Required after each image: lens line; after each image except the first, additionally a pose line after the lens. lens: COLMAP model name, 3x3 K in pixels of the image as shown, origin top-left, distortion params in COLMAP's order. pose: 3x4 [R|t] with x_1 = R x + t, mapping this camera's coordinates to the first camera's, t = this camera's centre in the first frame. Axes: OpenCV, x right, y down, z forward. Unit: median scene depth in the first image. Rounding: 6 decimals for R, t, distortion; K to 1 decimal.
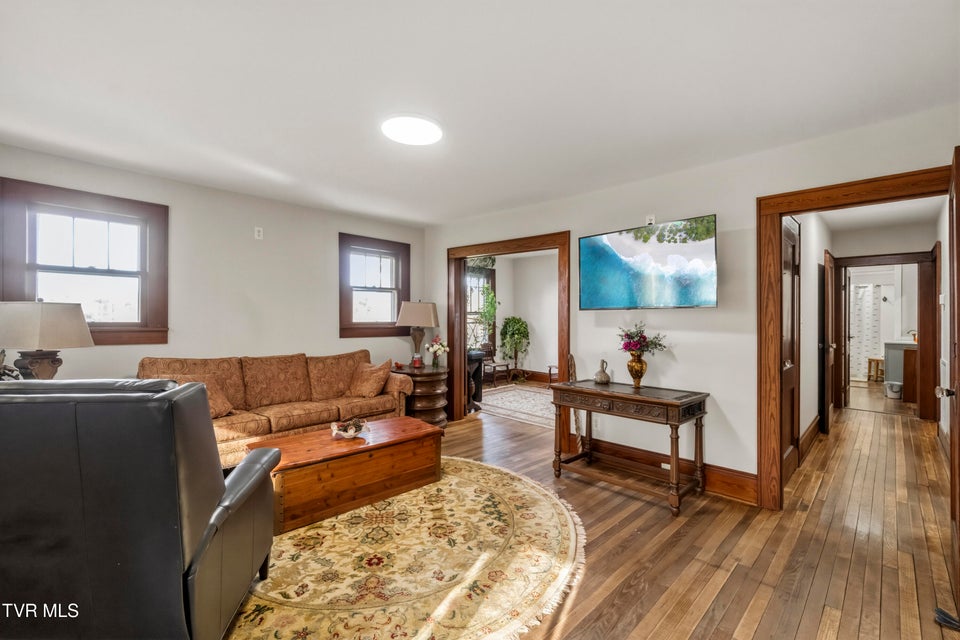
lens RADIAL K [[415.0, 0, 480.0], [0, 415.0, 320.0], [0, 0, 1]] dist [-0.001232, -0.000007]
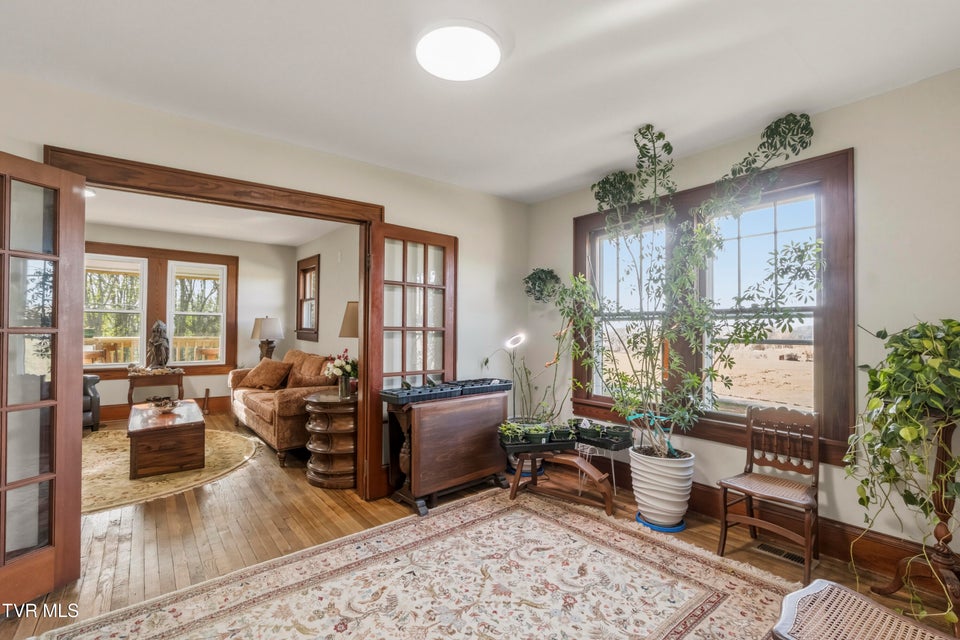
lens RADIAL K [[430.7, 0, 467.3], [0, 430.7, 323.5], [0, 0, 1]] dist [0.020253, -0.000172]
pose [[-0.145888, -0.011901, -0.989230, 0.958019], [-0.011550, 0.999880, -0.010326, -0.001747], [0.989234, 0.009919, -0.146007, 2.203741]]
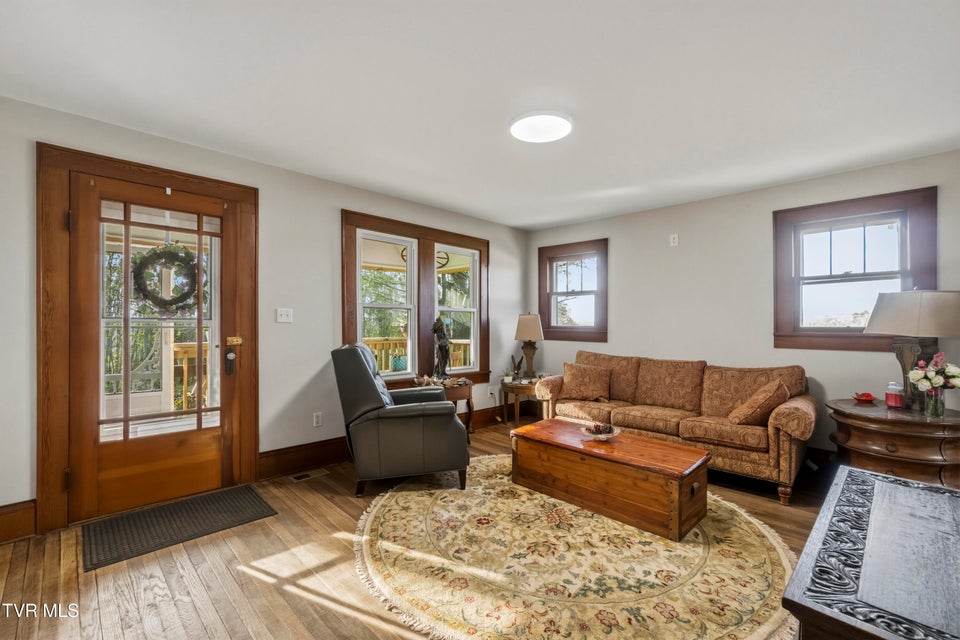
lens RADIAL K [[414.1, 0, 477.9], [0, 414.1, 327.1], [0, 0, 1]] dist [-0.002278, -0.000022]
pose [[-0.000754, -0.001175, -0.999999, 0.696801], [-0.004096, 0.999991, -0.001172, 0.013687], [0.999991, 0.004095, -0.000759, 0.720902]]
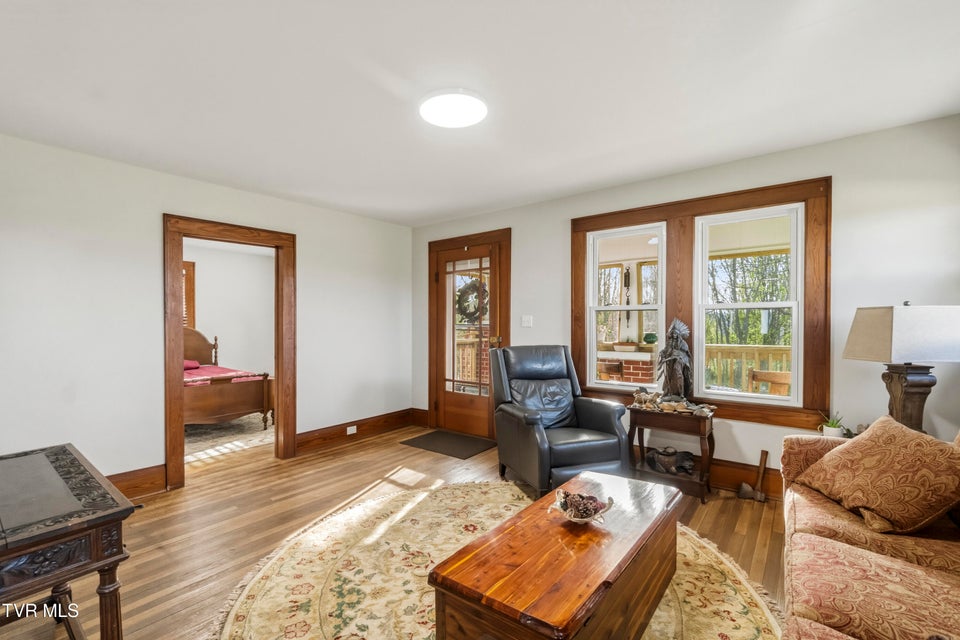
lens RADIAL K [[422.5, 0, 480.4], [0, 422.5, 331.4], [0, 0, 1]] dist [-0.003443, -0.000455]
pose [[-0.991950, -0.005618, -0.126506, -0.092160], [-0.007060, 0.999915, 0.010955, 0.002899], [0.126434, 0.011760, -0.991905, 1.614307]]
